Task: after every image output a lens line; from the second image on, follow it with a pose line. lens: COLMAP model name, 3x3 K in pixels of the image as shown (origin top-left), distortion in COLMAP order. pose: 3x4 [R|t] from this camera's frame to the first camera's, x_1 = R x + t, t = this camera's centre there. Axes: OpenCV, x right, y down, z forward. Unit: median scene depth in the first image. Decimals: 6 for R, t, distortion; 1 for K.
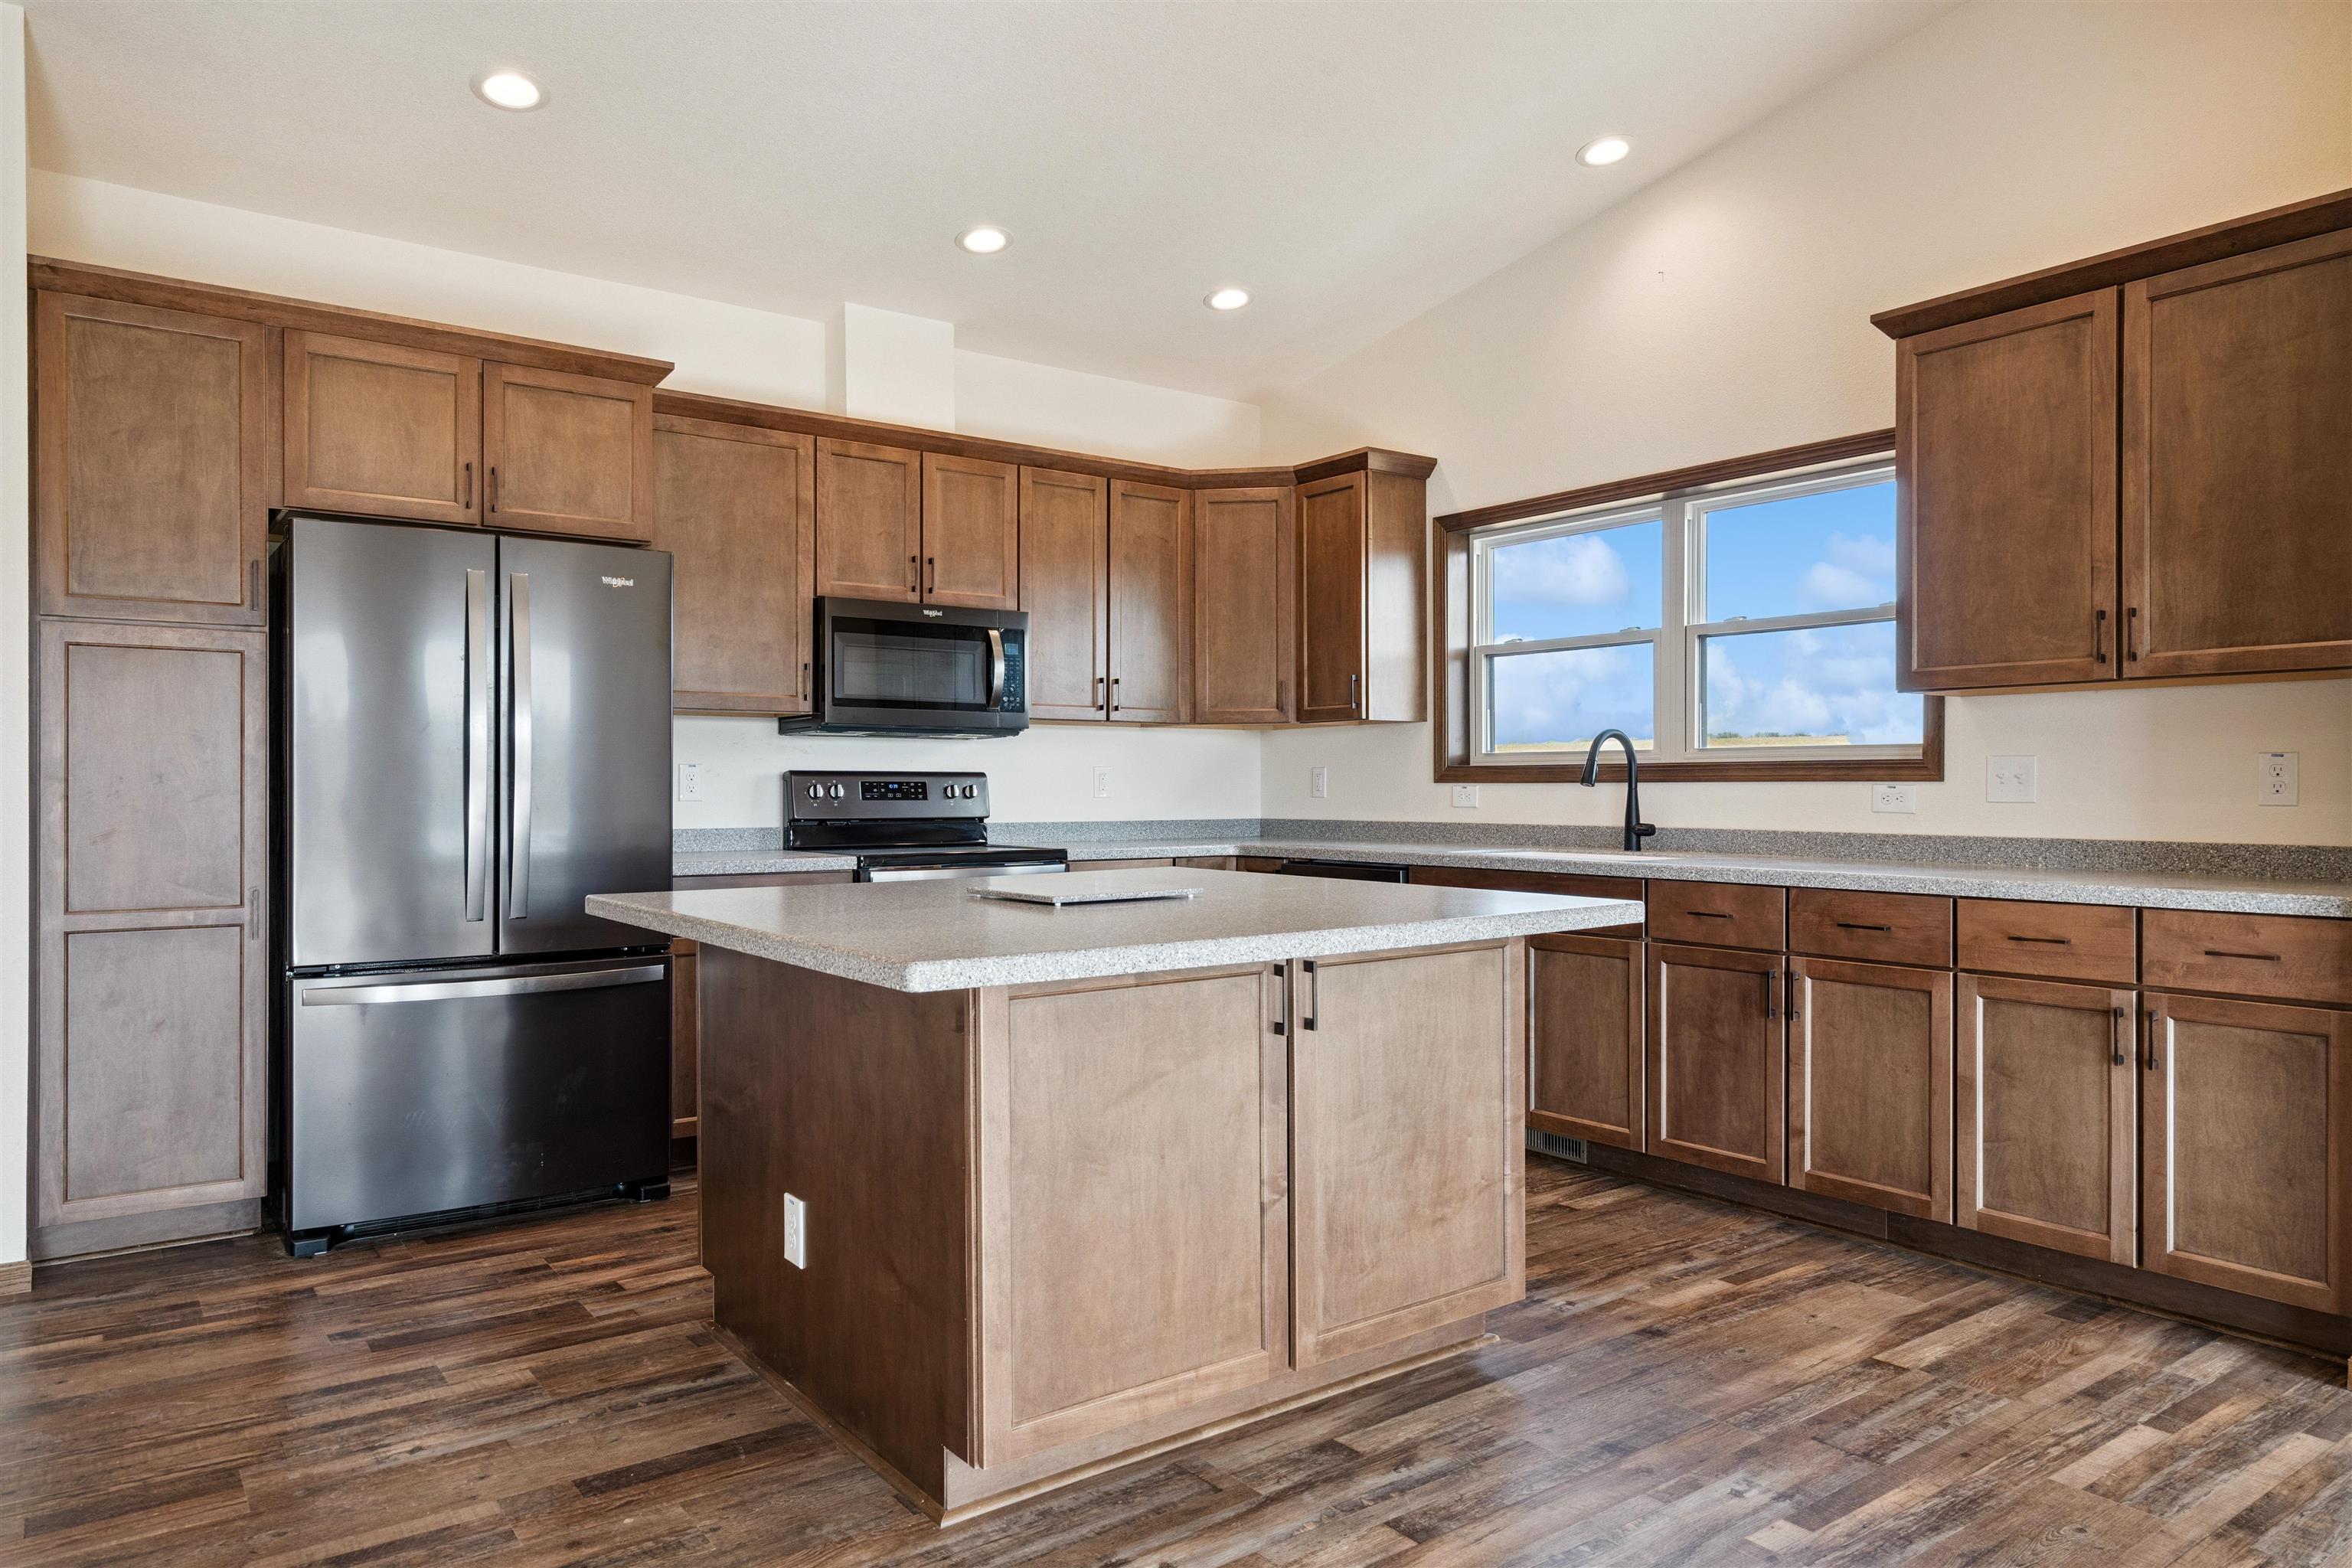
lens RADIAL K [[1475.0, 0, 1176.0], [0, 1475.0, 784.0], [0, 0, 1]] dist [0.001848, 0.001140]
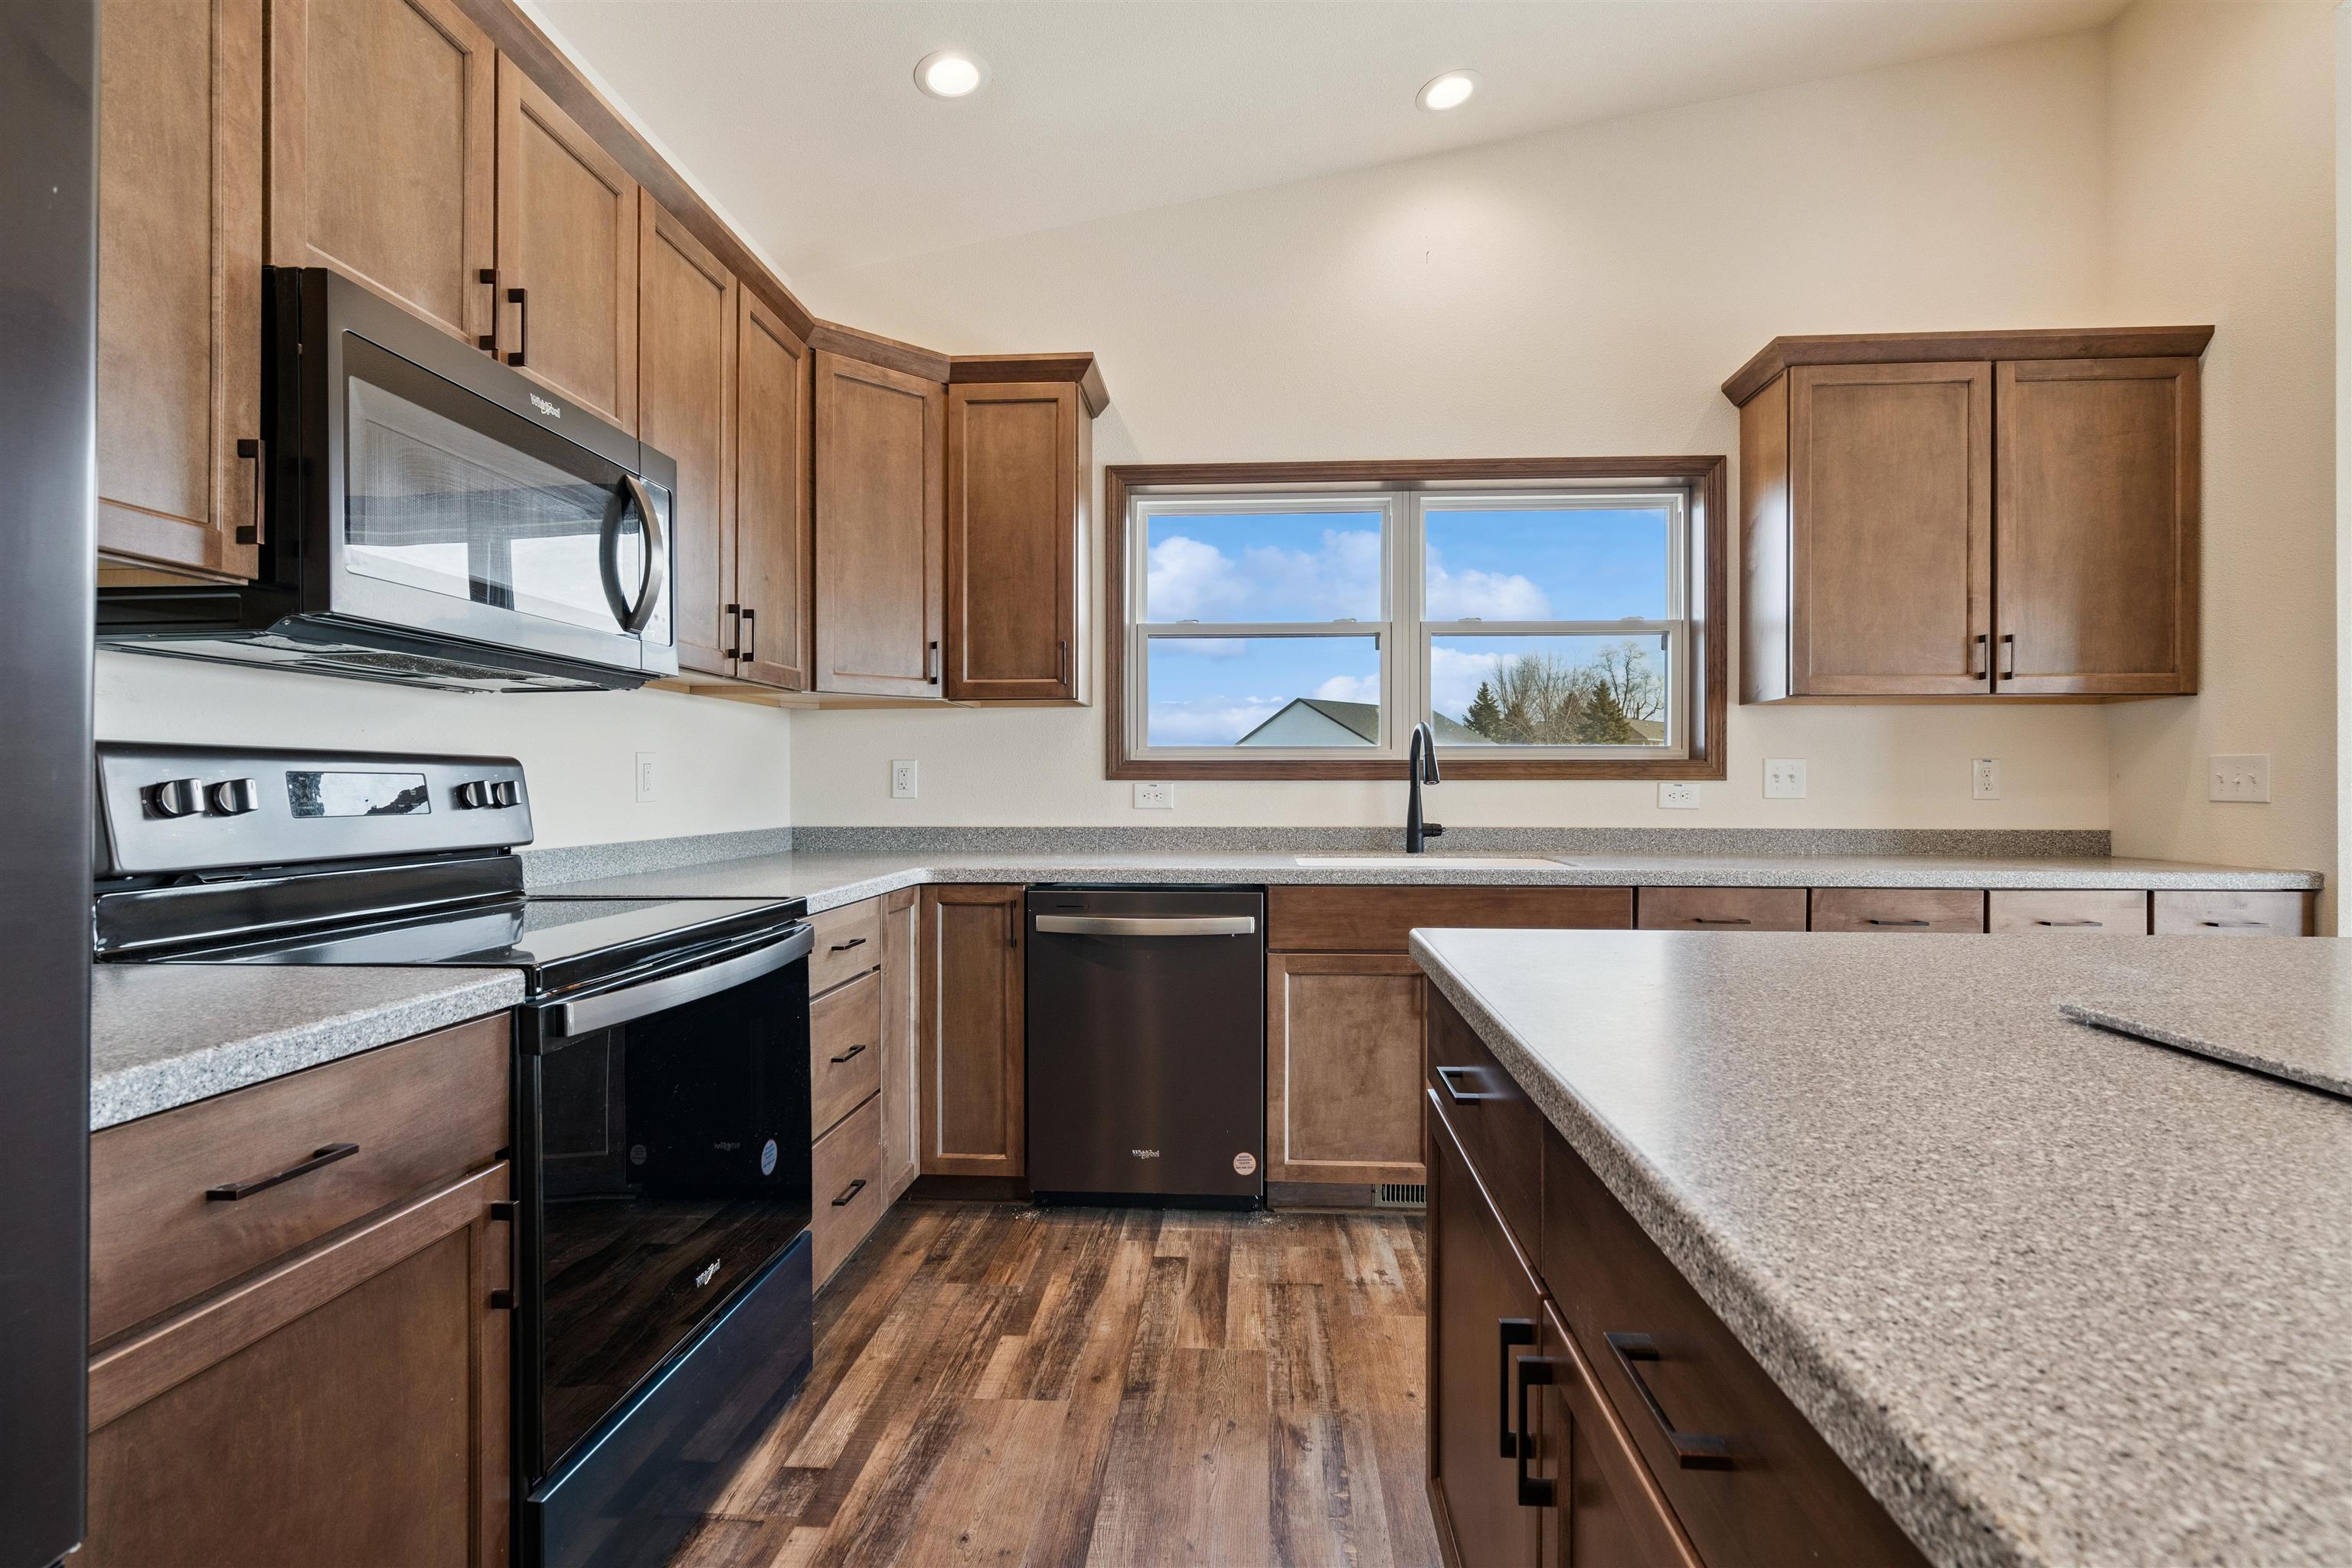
lens RADIAL K [[1060.1, 0, 1176.0], [0, 1060.1, 784.0], [0, 0, 1]] dist [-0.001920, 0.000402]
pose [[0.645312, 0.000205, 0.763919, -0.310394], [-0.001877, 0.999997, 0.001317, 0.000770], [-0.763917, -0.002284, 0.645310, 0.683271]]
